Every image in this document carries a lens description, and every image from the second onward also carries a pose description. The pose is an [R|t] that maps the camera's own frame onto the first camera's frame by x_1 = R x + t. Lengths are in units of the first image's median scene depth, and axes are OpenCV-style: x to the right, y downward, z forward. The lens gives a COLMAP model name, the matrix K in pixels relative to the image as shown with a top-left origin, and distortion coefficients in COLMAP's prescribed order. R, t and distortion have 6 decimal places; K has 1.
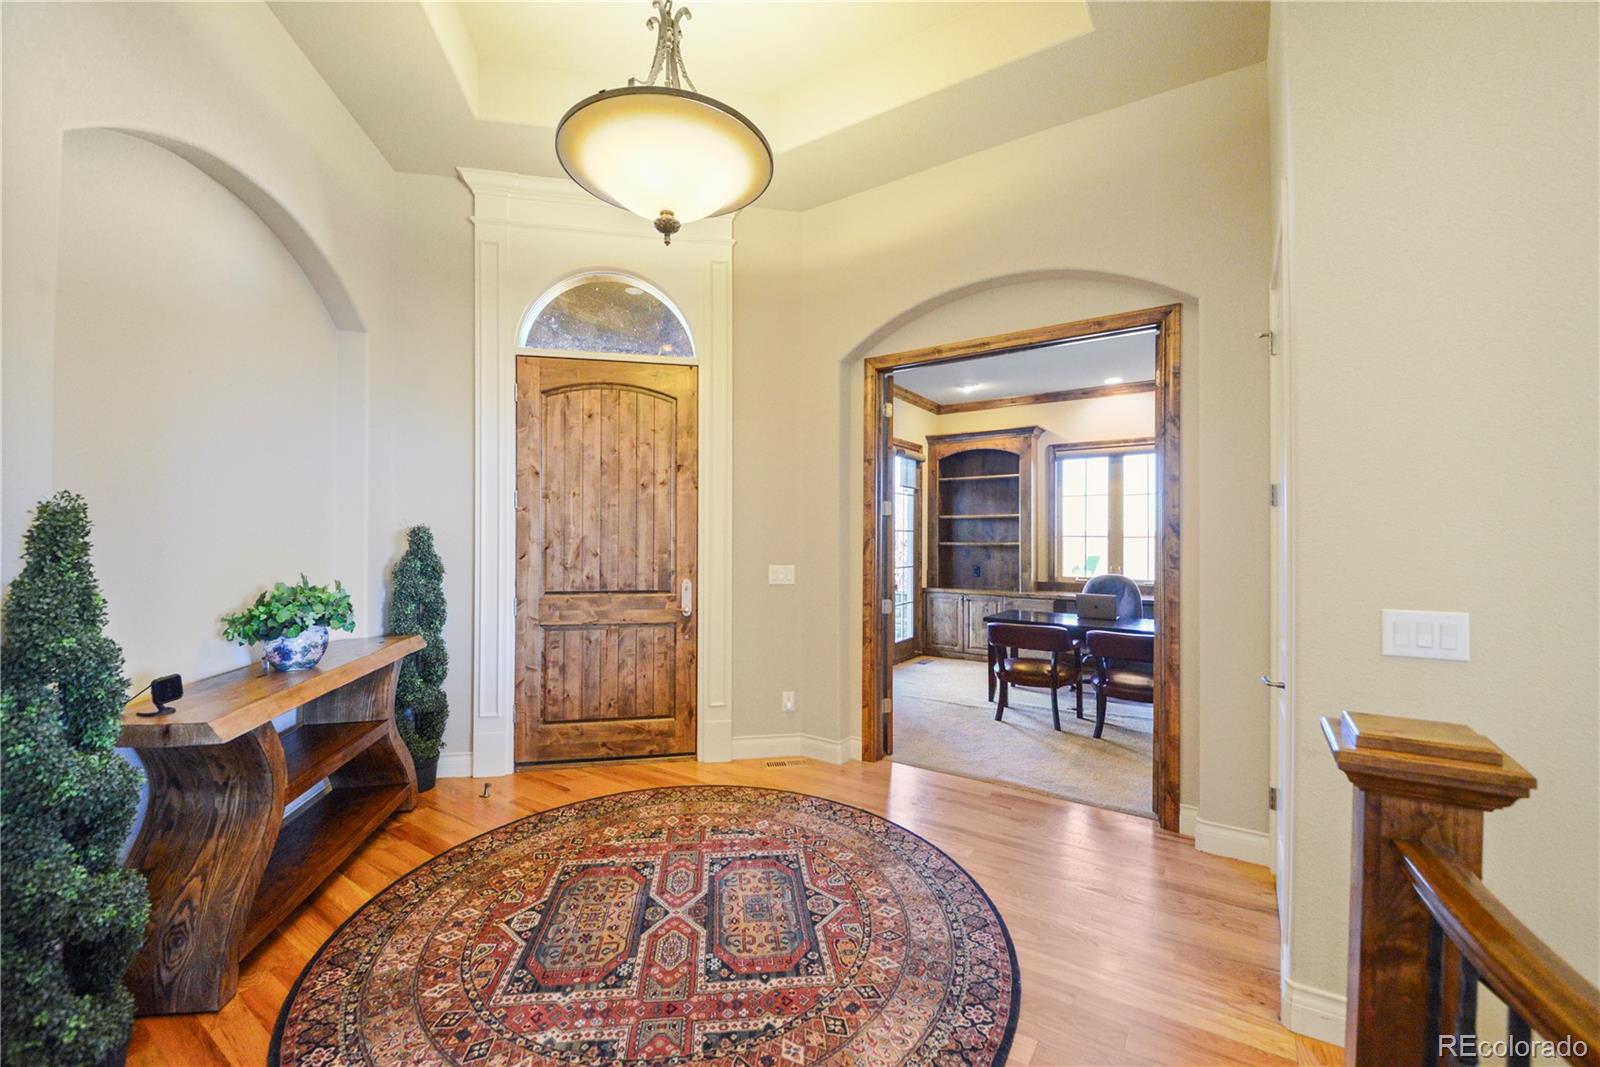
lens RADIAL K [[631.7, 0, 797.7], [0, 631.7, 534.3], [0, 0, 1]] dist [-0.005345, -0.005959]
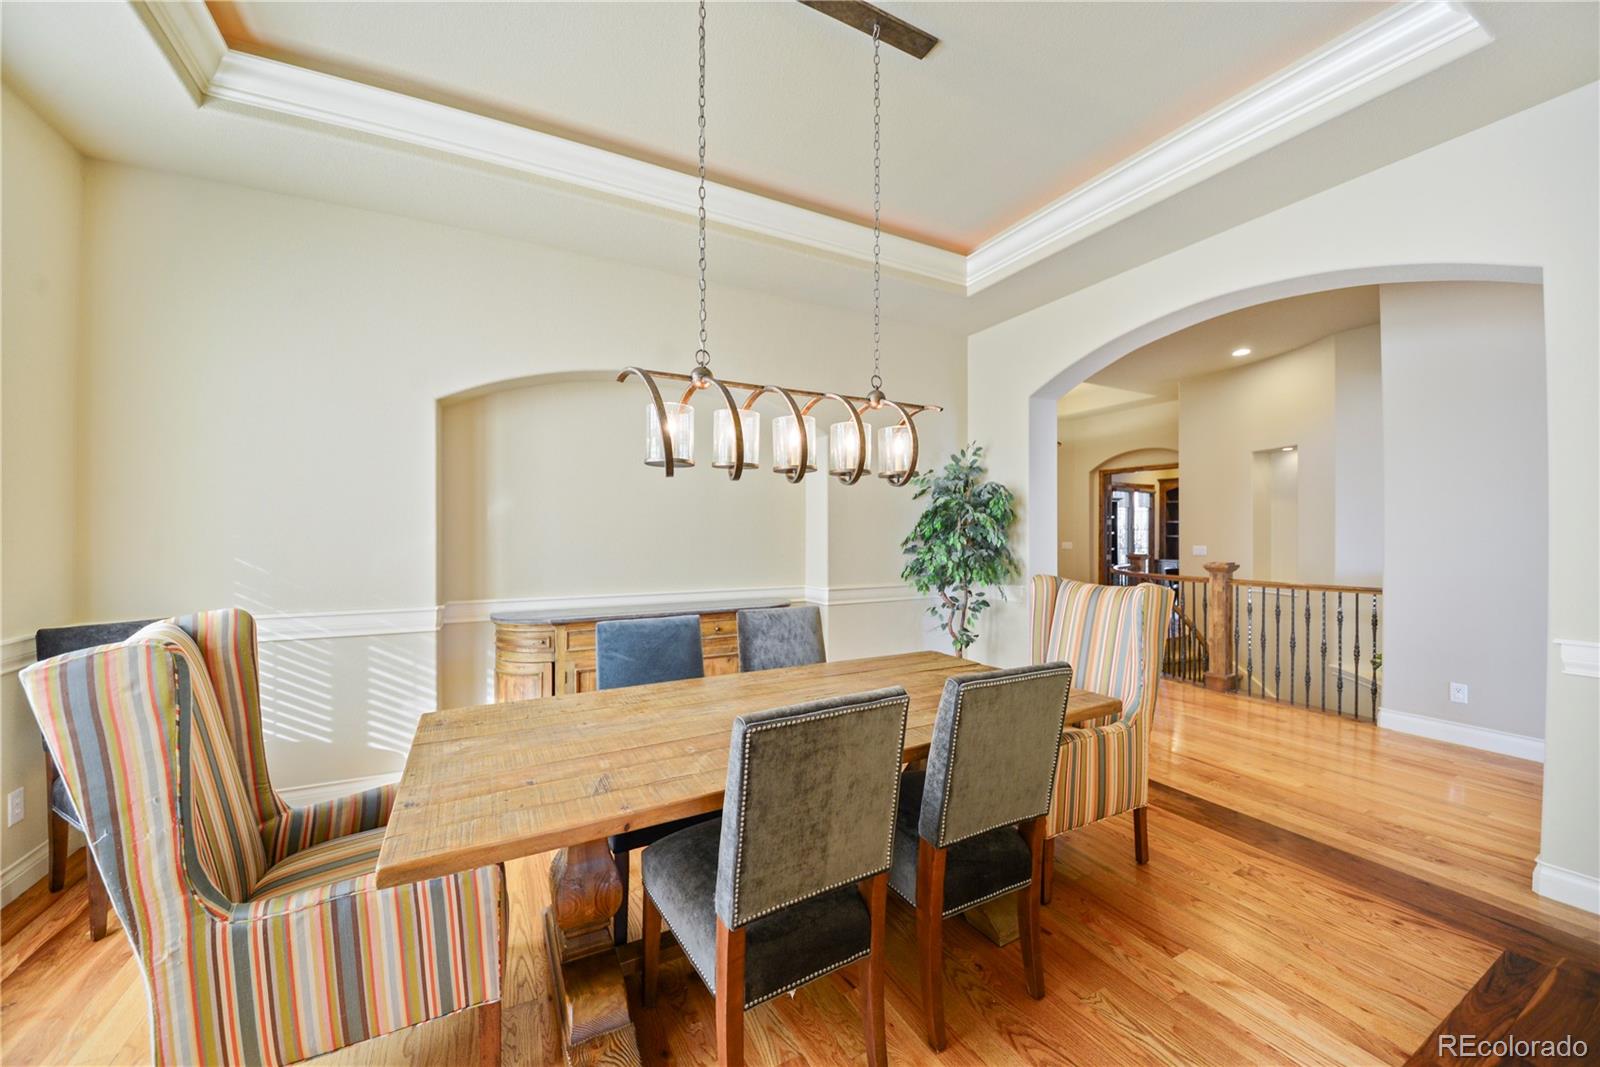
lens RADIAL K [[569.5, 0, 796.8], [0, 569.5, 531.4], [0, 0, 1]] dist [-0.025065, -0.001055]
pose [[0.868373, 0.001384, -0.495910, 0.284839], [0.000478, 0.999993, 0.003626, -0.015493], [0.495911, -0.003386, 0.868367, -2.936277]]
